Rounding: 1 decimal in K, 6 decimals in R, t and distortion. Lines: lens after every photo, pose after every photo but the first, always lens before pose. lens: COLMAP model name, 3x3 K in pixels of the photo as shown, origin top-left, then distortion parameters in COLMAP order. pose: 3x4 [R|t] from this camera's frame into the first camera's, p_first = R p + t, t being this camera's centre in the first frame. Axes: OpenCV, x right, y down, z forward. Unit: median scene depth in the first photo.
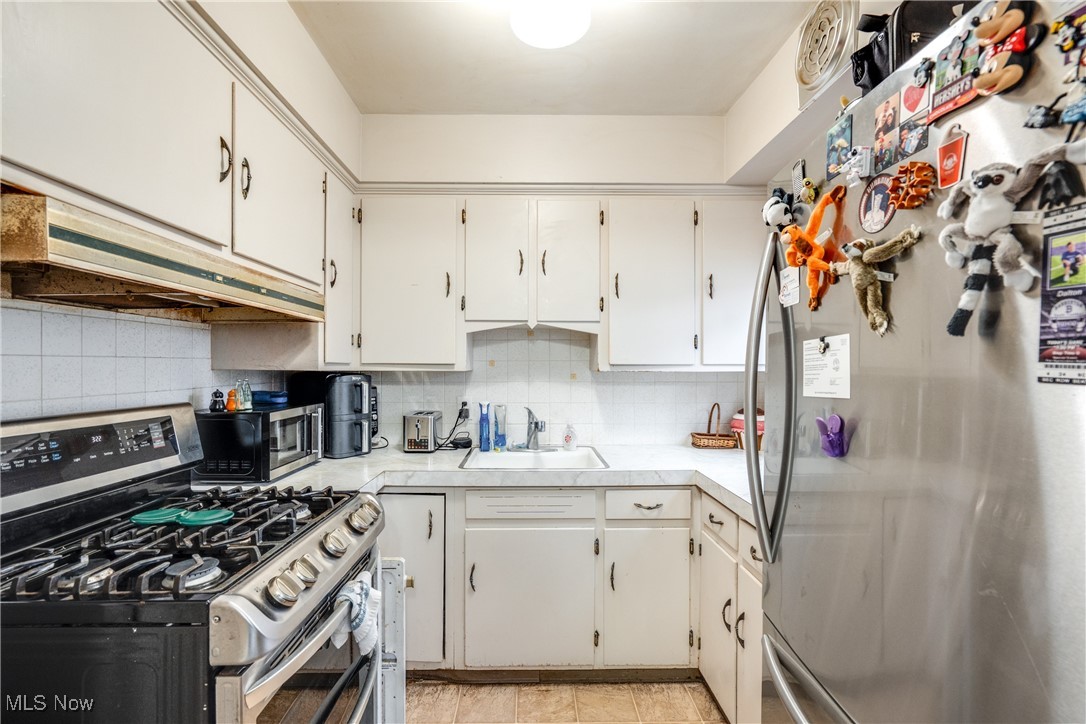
lens RADIAL K [[491.2, 0, 541.5], [0, 491.2, 363.8], [0, 0, 1]] dist [-0.007245, 0.002710]
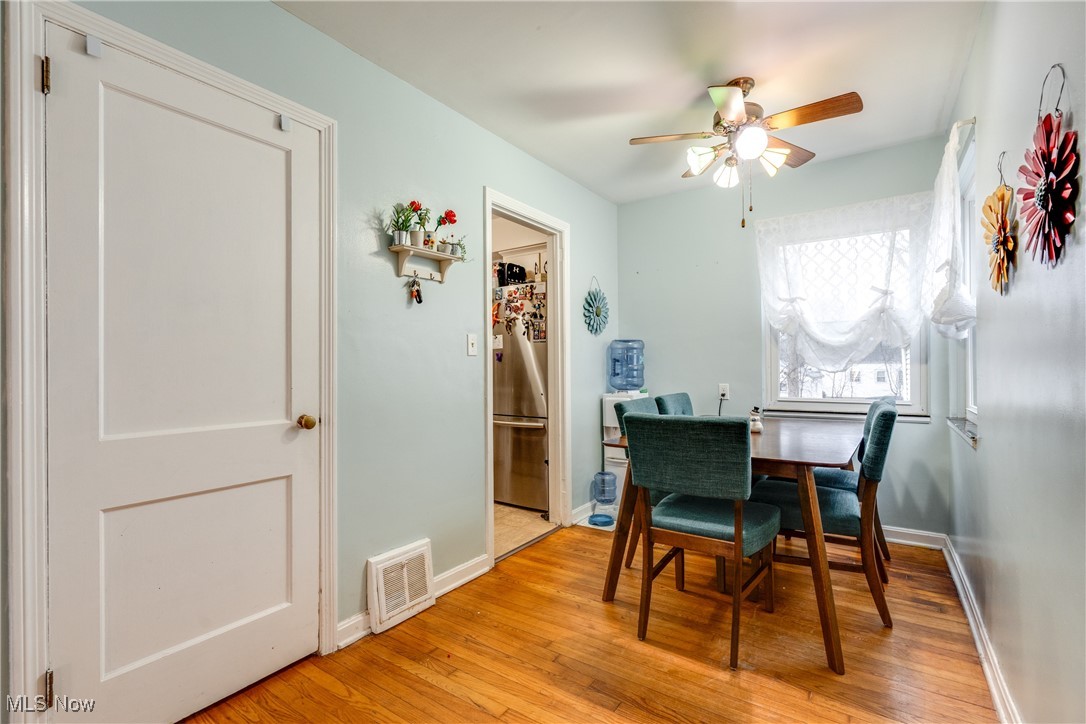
lens RADIAL K [[491.2, 0, 547.1], [0, 491.2, 366.7], [0, 0, 1]] dist [-0.007245, 0.002710]
pose [[0.576431, -0.000316, 0.817146, -3.497382], [0.002197, 0.999997, -0.001163, 0.297068], [-0.817143, 0.002465, 0.576430, -2.444977]]
